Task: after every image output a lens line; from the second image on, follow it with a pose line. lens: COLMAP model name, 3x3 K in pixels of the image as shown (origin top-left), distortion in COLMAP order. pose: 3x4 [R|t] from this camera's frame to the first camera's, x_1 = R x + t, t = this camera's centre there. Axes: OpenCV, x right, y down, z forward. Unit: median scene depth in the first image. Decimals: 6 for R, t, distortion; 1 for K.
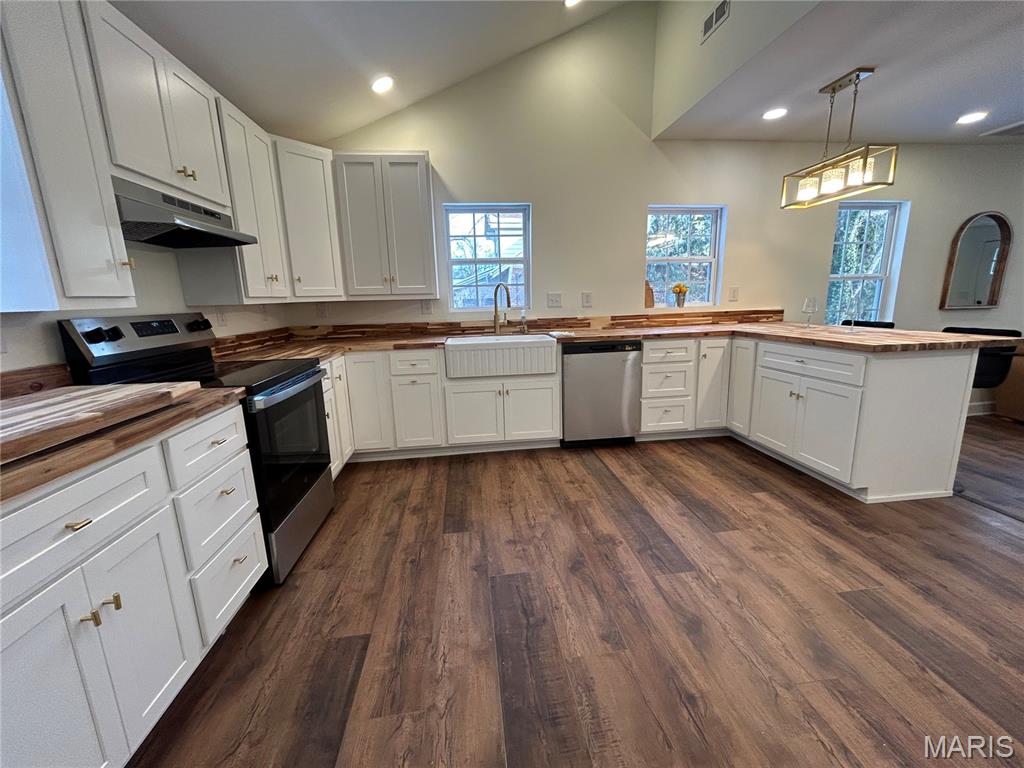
lens RADIAL K [[414.2, 0, 511.0], [0, 414.2, 383.4], [0, 0, 1]] dist [-0.001105, 0.000278]
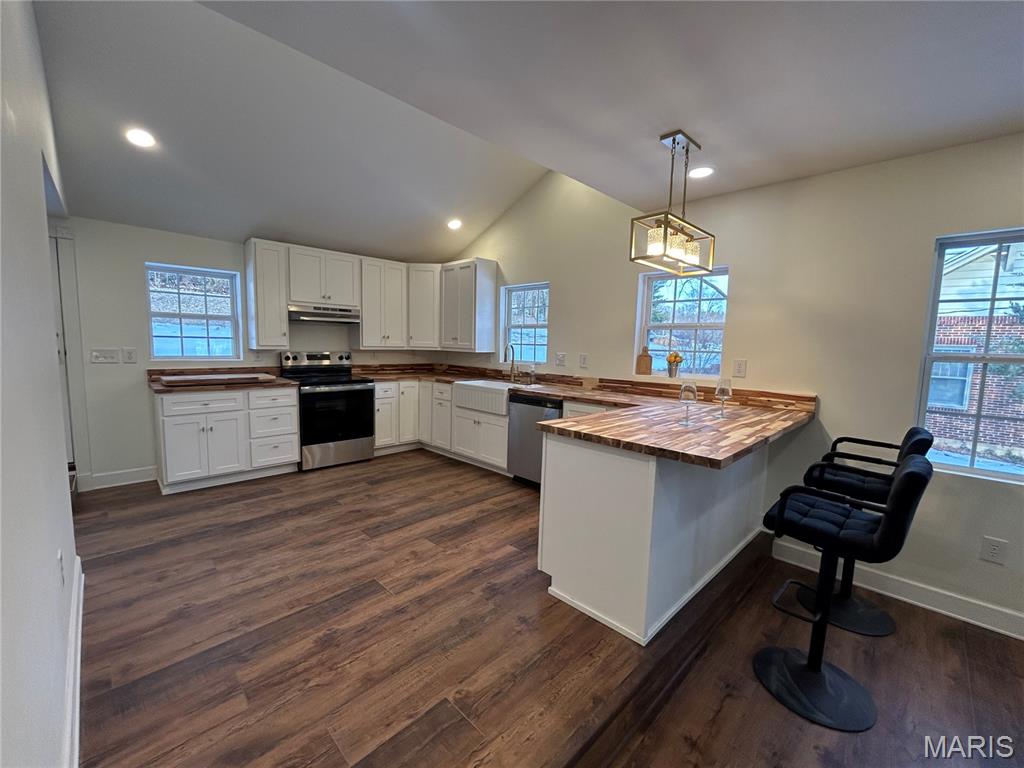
lens RADIAL K [[418.4, 0, 510.6], [0, 418.4, 384.1], [0, 0, 1]] dist [-0.000037, -0.000152]
pose [[0.621971, 0.119254, -0.773906, 1.258406], [-0.199500, 0.979853, -0.009344, -0.126746], [0.757200, 0.160206, 0.633231, 0.215626]]
